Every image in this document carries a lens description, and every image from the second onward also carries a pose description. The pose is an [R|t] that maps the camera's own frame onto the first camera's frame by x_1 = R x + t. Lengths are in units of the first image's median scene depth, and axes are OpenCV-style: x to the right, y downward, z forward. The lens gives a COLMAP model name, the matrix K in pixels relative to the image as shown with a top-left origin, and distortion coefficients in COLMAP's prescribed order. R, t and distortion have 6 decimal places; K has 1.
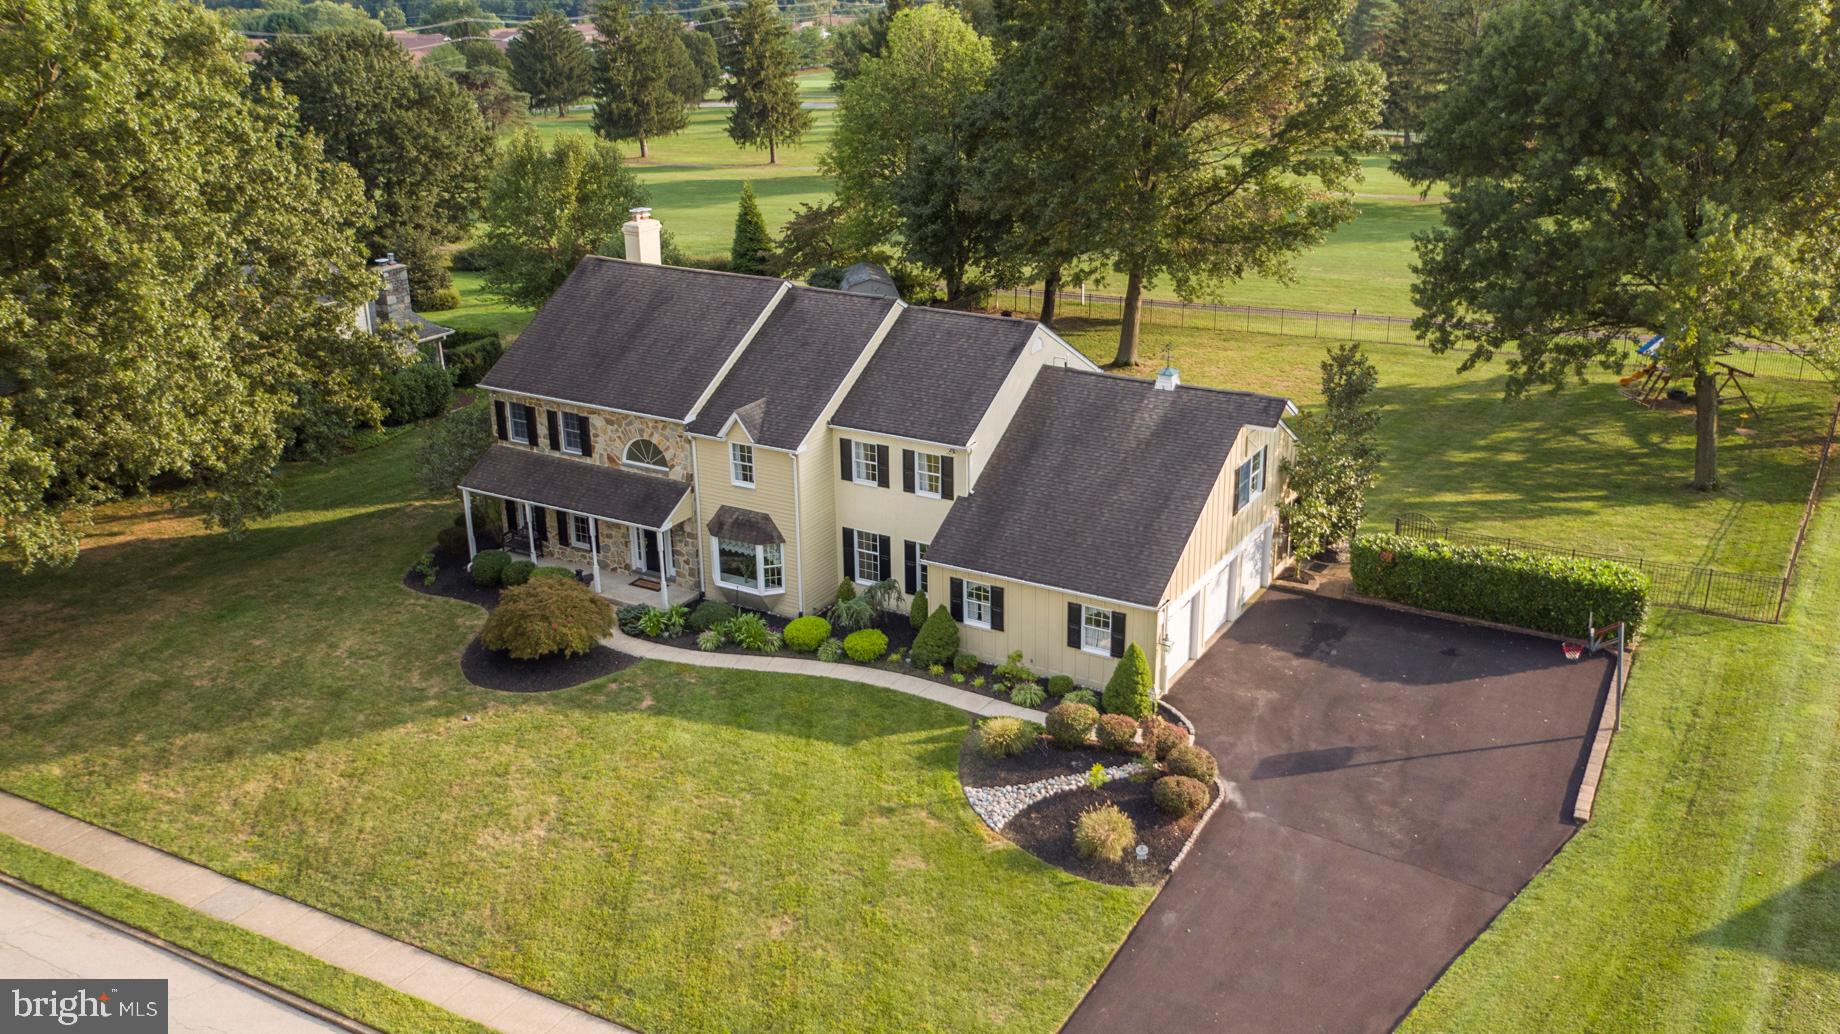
lens RADIAL K [[1632.8, 0, 930.6], [0, 1632.8, 514.0], [0, 0, 1]] dist [0.031877, -0.009269]
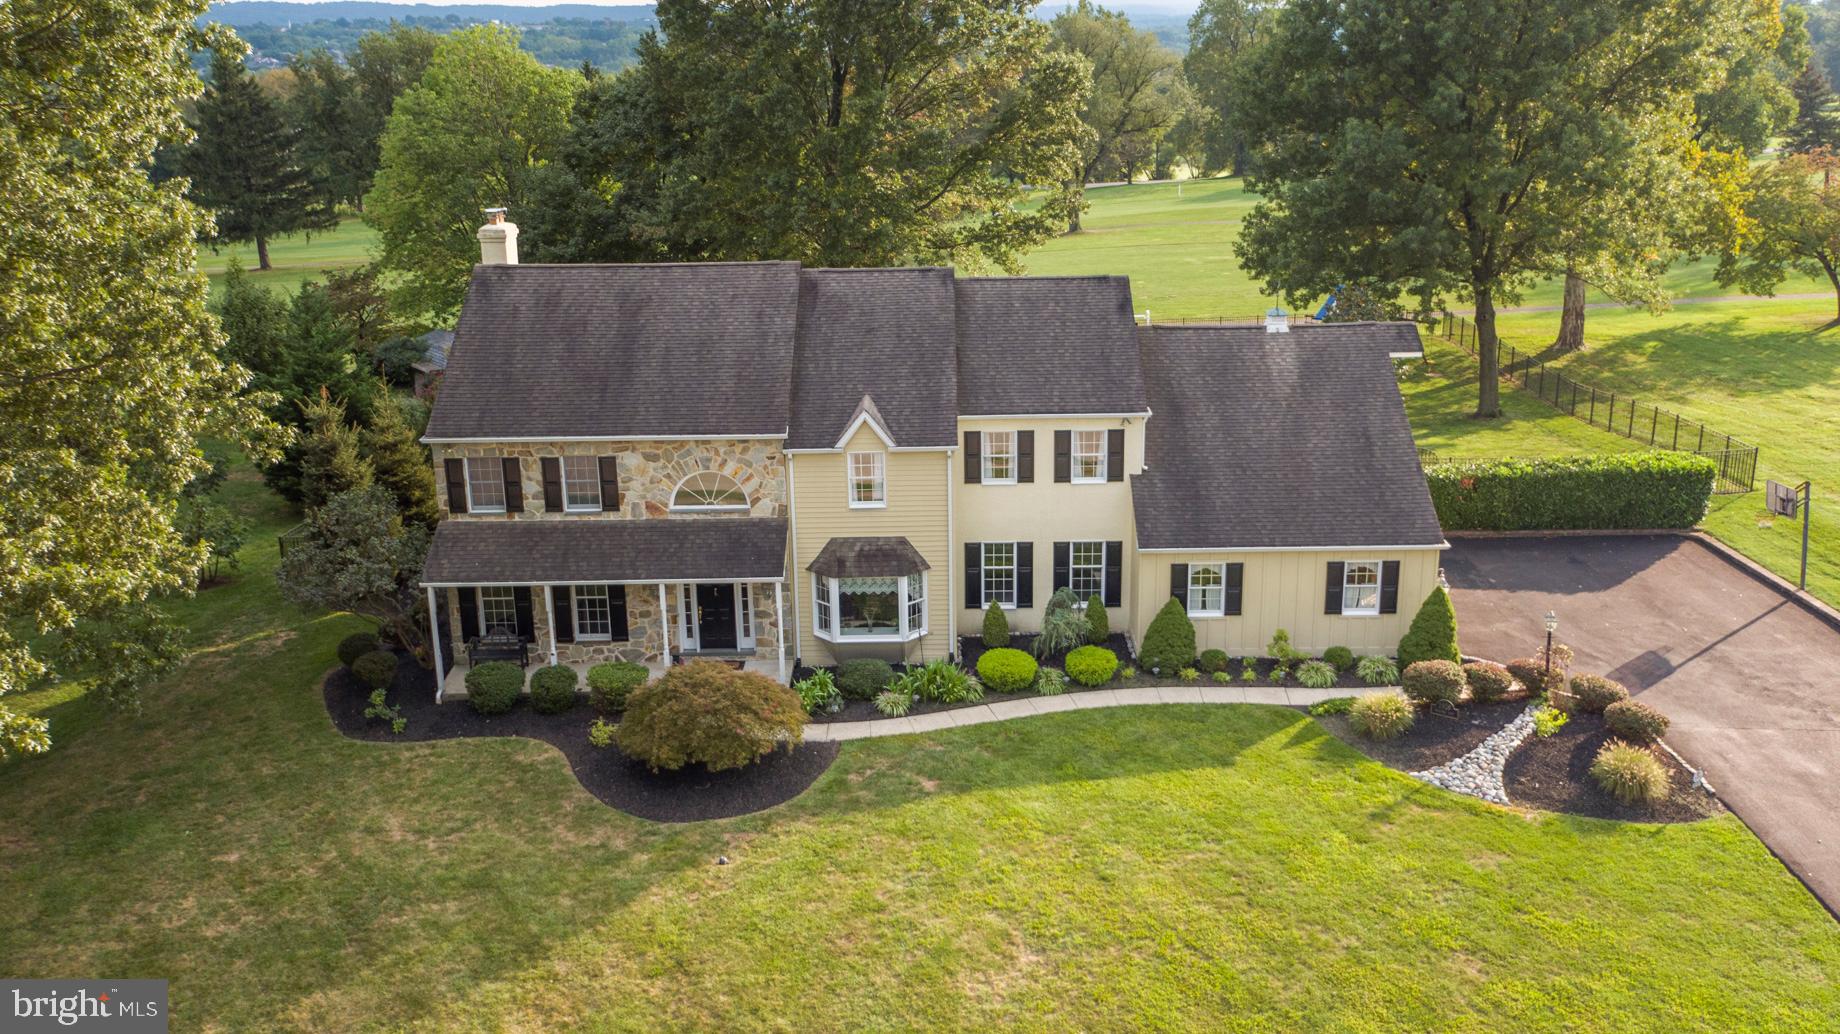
lens RADIAL K [[1632.8, 0, 930.6], [0, 1632.8, 514.0], [0, 0, 1]] dist [0.031877, -0.009269]
pose [[0.863786, -0.144809, 0.482601, -0.476140], [0.179069, 0.983509, -0.025397, 0.011722], [-0.470965, 0.108356, 0.875472, 0.303988]]
